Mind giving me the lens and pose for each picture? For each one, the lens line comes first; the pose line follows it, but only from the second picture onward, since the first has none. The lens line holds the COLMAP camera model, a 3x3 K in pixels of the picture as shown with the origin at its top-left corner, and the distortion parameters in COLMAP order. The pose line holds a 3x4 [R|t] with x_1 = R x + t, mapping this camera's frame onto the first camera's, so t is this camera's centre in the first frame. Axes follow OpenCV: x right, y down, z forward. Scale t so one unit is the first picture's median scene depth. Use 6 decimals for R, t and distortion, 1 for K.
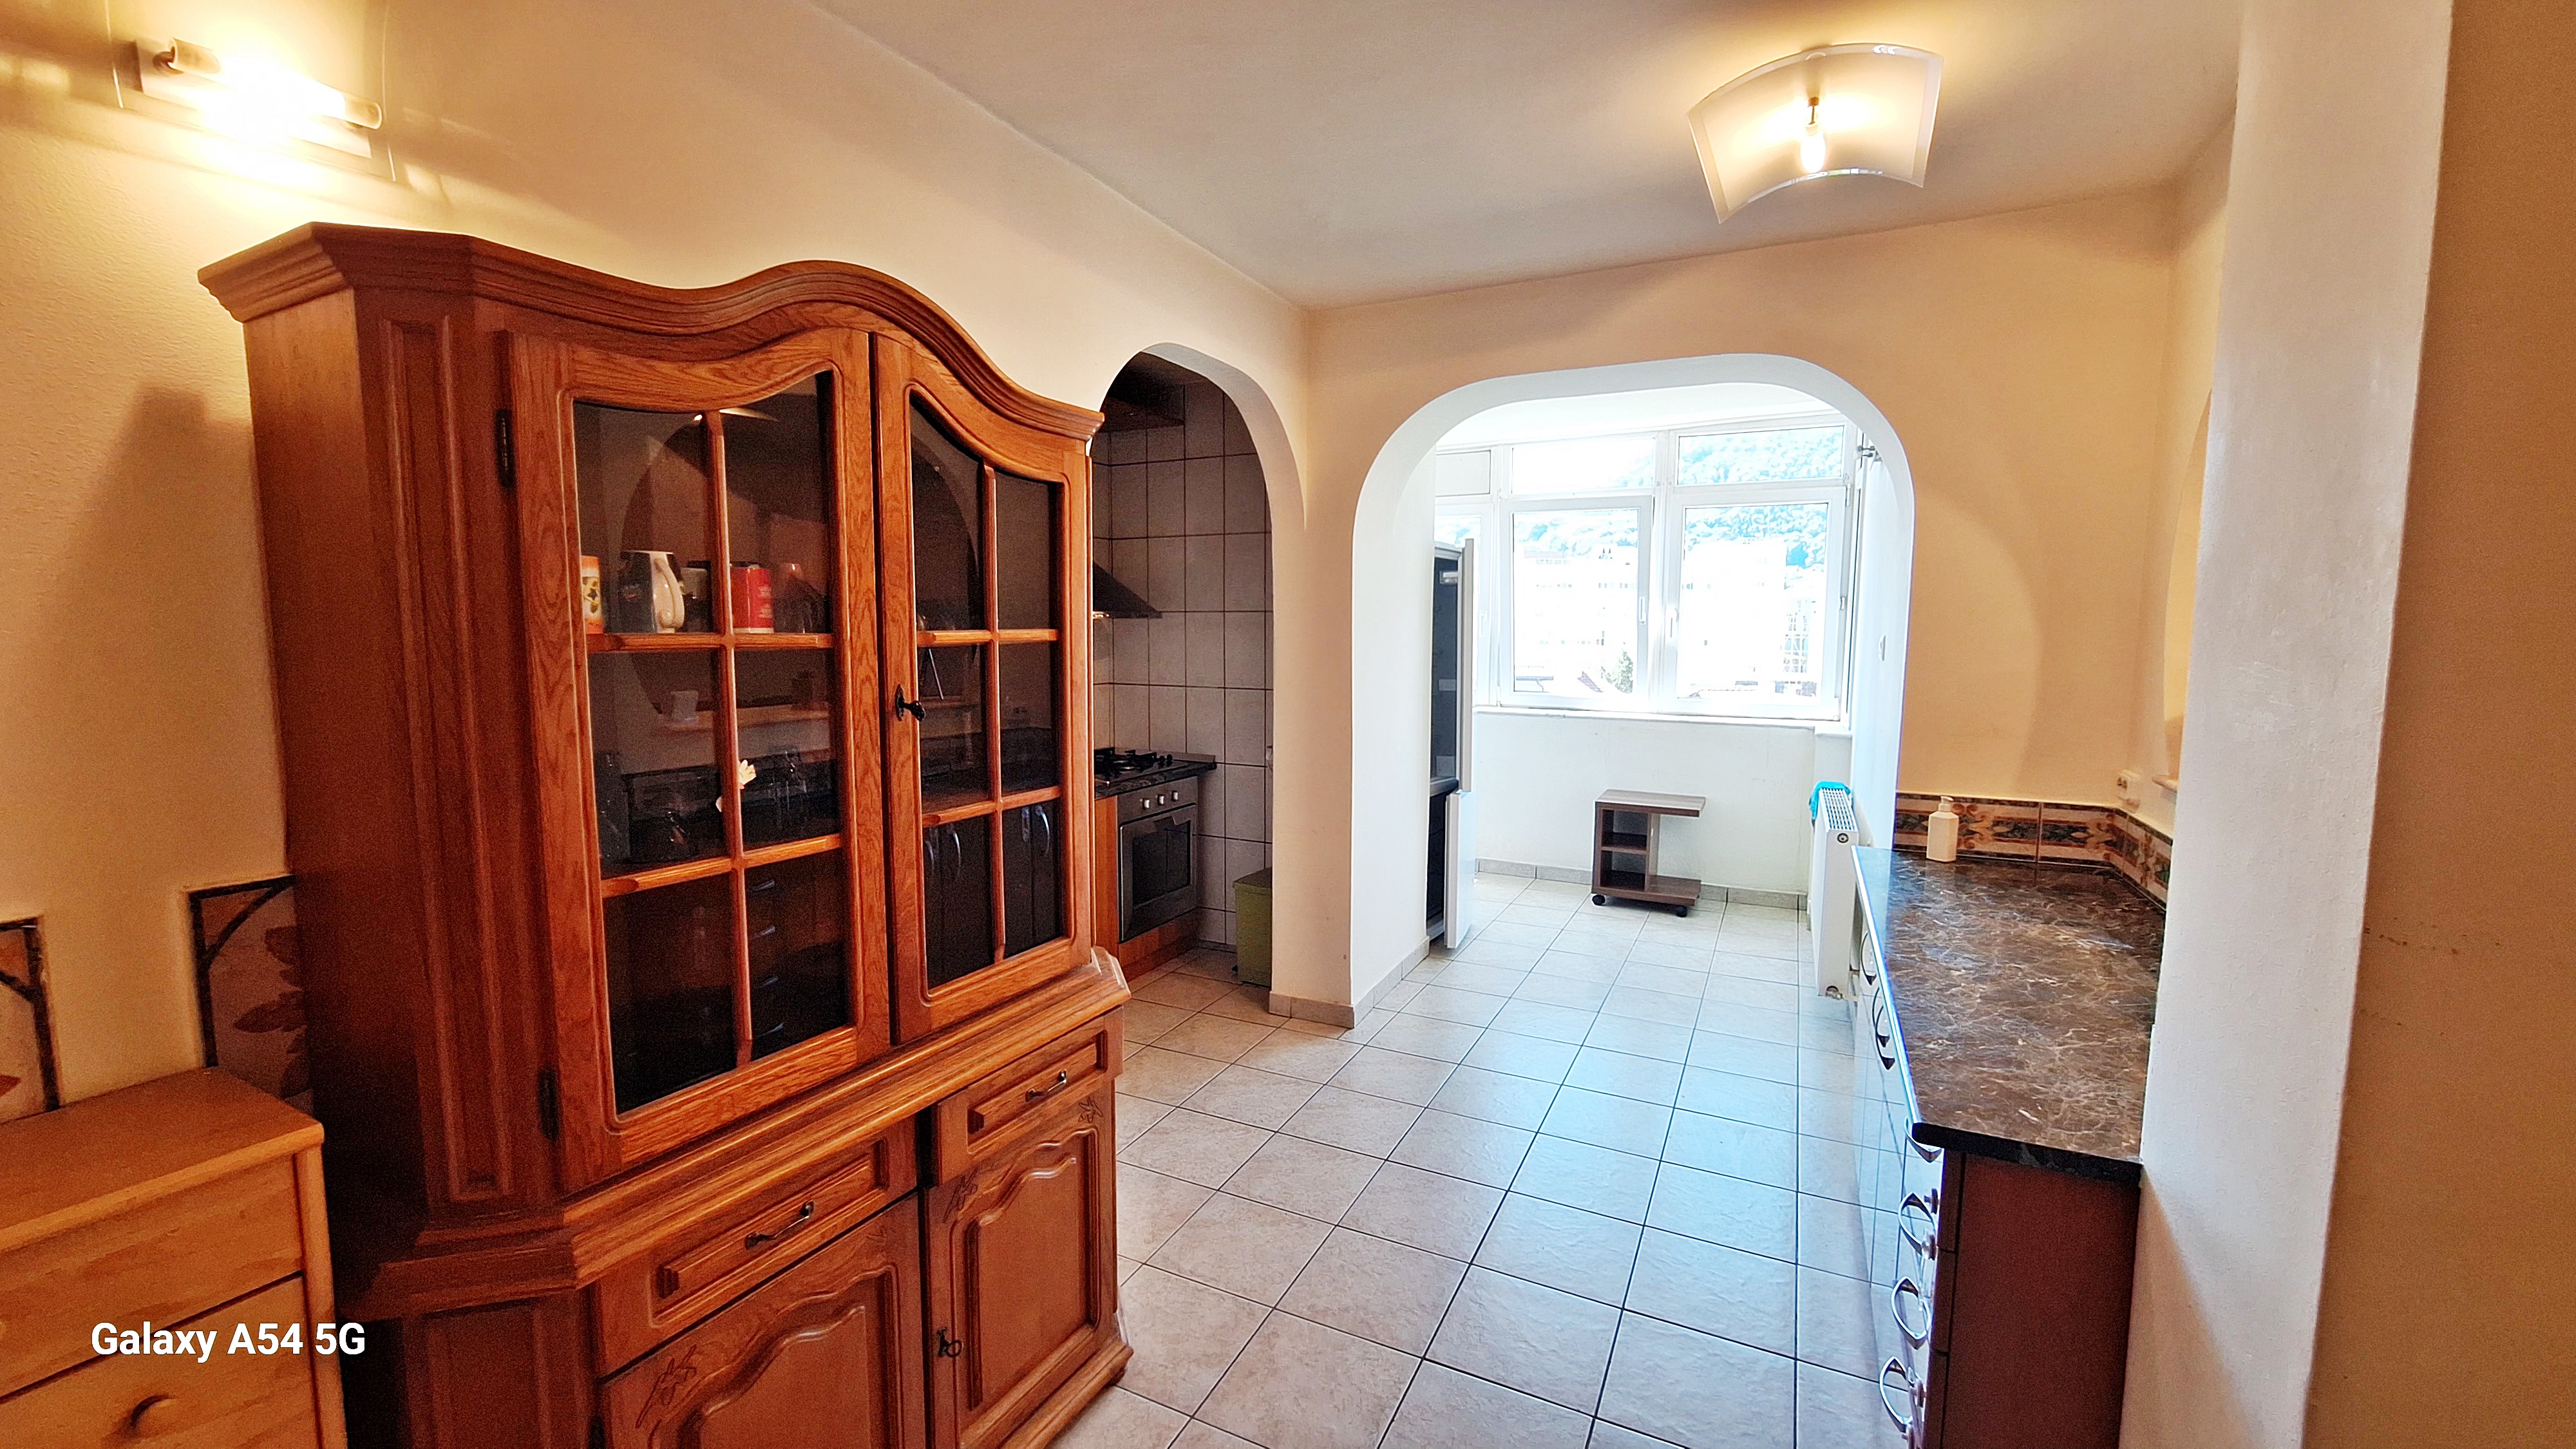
lens RADIAL K [[1023.6, 0, 1278.5], [0, 1023.6, 718.0], [0, 0, 1]] dist [-0.008889, 0.002514]
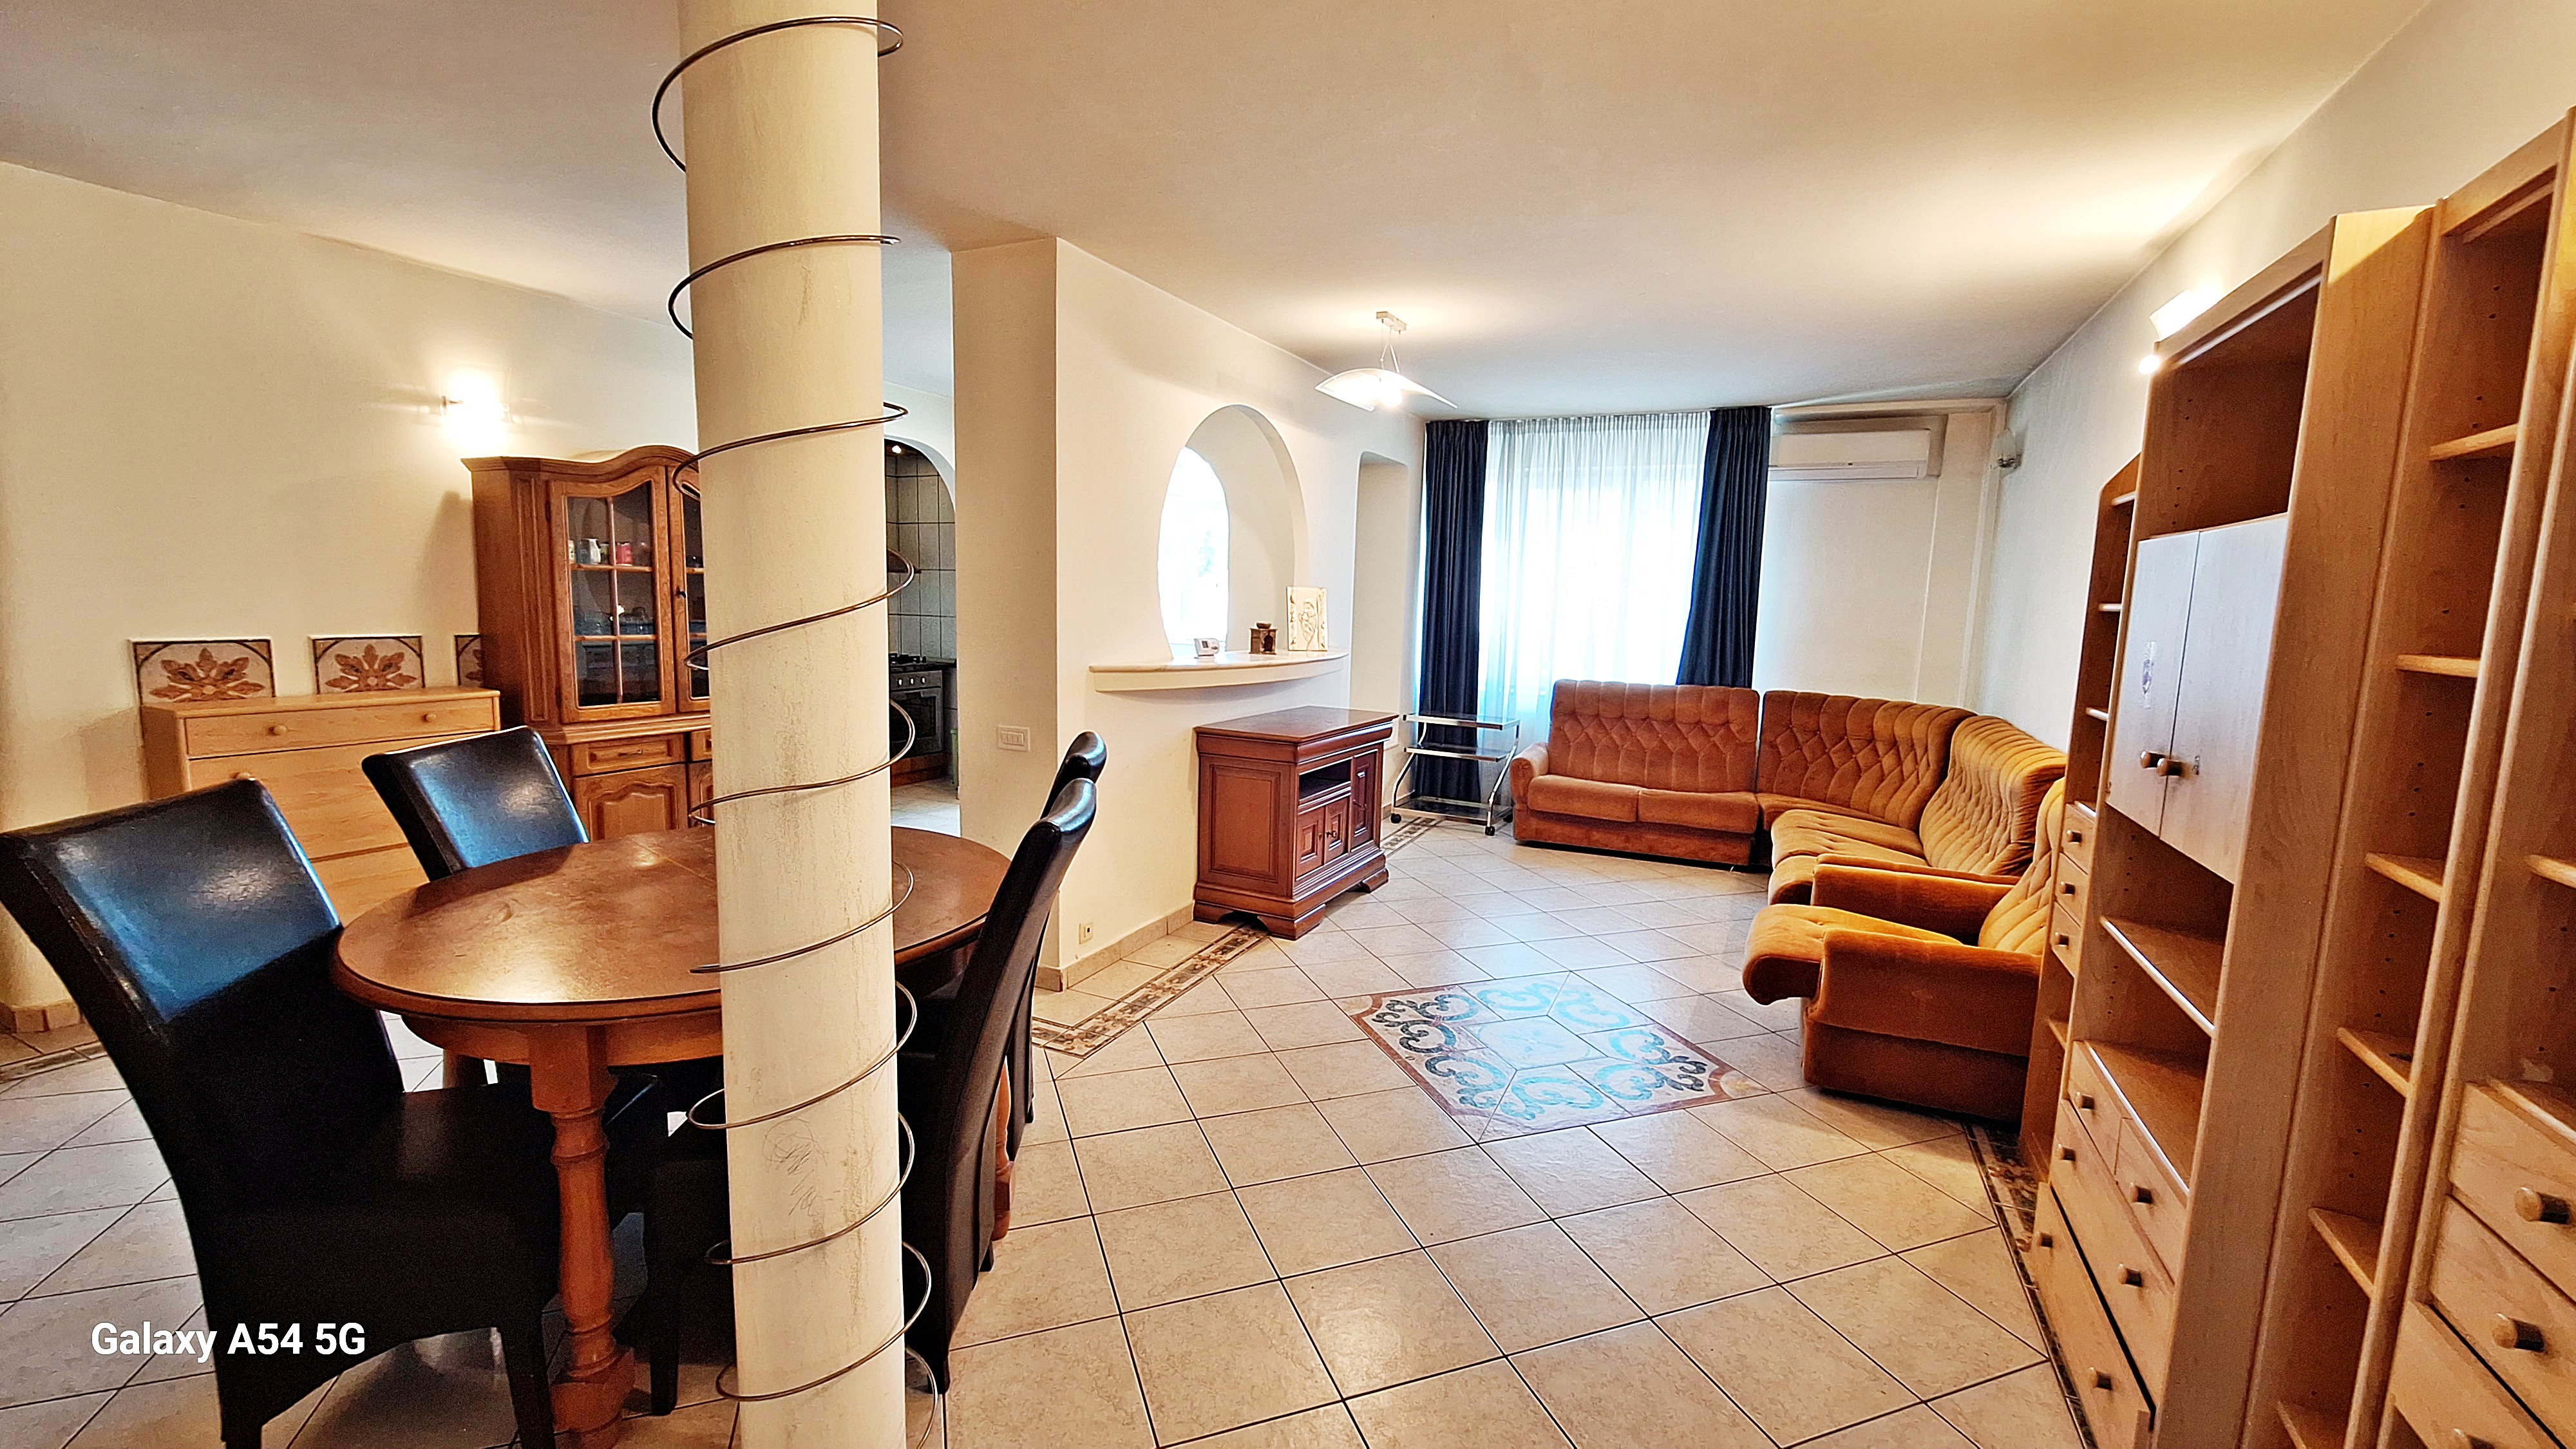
lens RADIAL K [[1023.6, 0, 1278.5], [0, 1023.6, 718.0], [0, 0, 1]] dist [-0.008889, 0.002514]
pose [[0.999624, 0.020018, 0.018746, 1.040773], [-0.020525, 0.999418, 0.027240, 0.185679], [-0.018190, -0.027614, 0.999453, -1.568719]]
